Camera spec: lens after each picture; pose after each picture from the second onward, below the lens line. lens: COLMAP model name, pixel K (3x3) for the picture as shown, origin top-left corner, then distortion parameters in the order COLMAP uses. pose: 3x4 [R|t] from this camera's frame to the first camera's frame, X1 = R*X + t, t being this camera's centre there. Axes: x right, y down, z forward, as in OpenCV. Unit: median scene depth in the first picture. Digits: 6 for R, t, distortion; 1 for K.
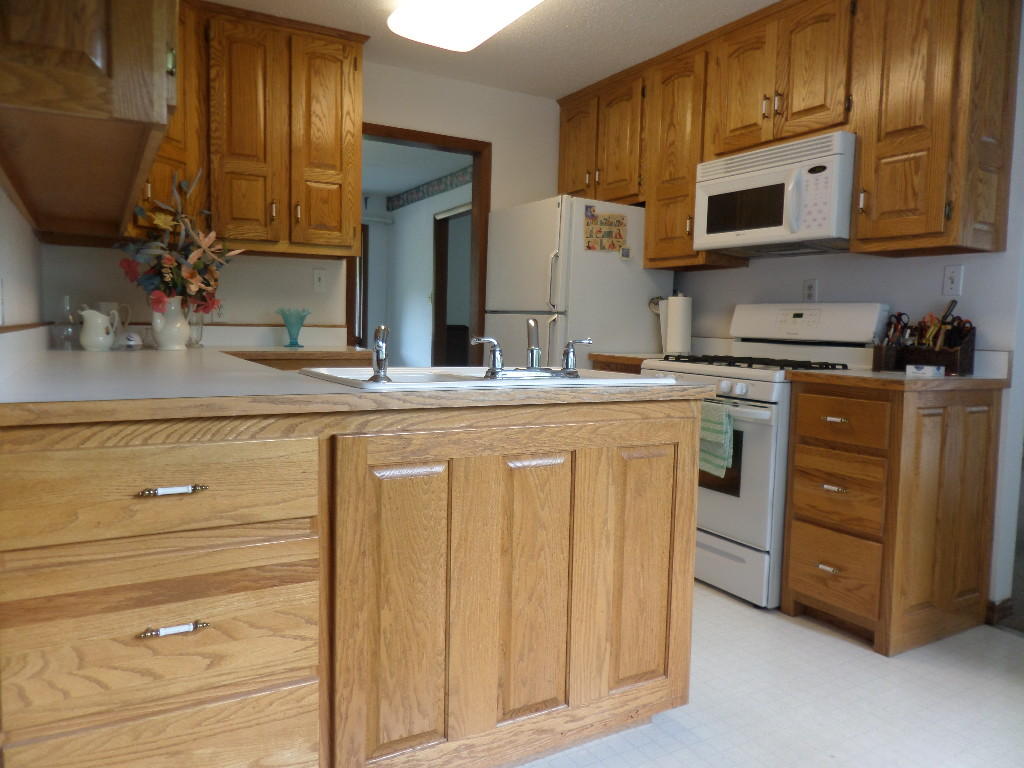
lens RADIAL K [[728.8, 0, 512.0], [0, 728.8, 384.0], [0, 0, 1]] dist [0.000171, -0.001079]
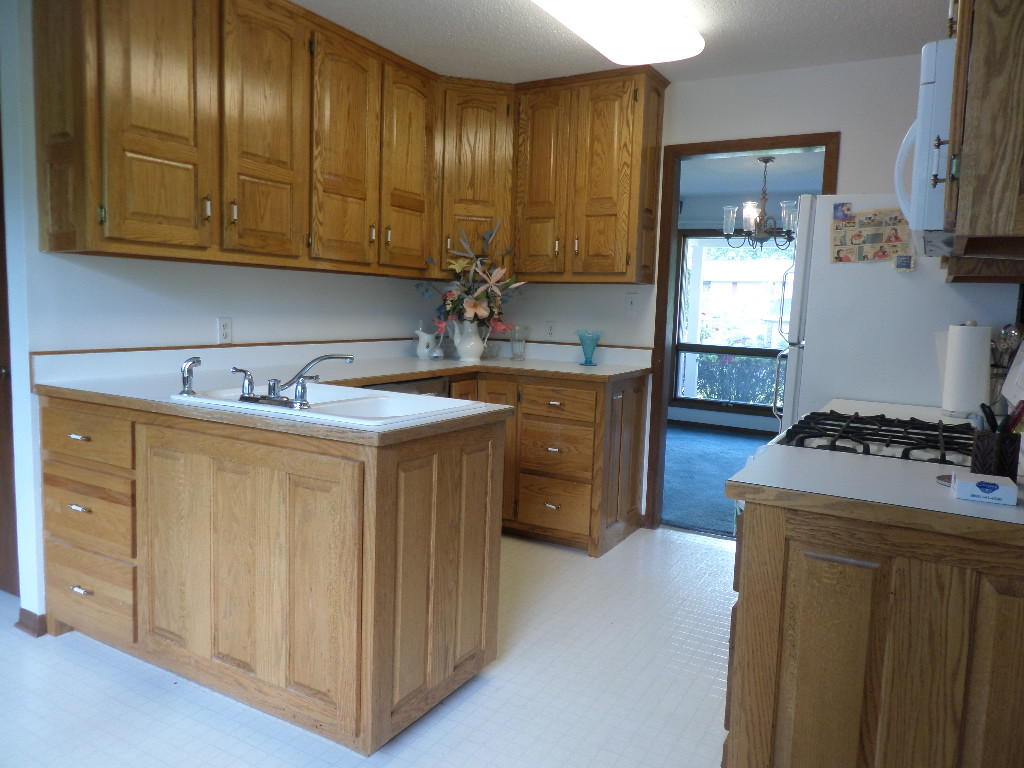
lens RADIAL K [[728.8, 0, 512.0], [0, 728.8, 384.0], [0, 0, 1]] dist [0.000171, -0.001079]
pose [[0.505060, 0.086763, -0.858712, 0.660149], [-0.092845, 0.994623, 0.045887, -0.068744], [0.858076, 0.056551, 0.510399, 0.370679]]
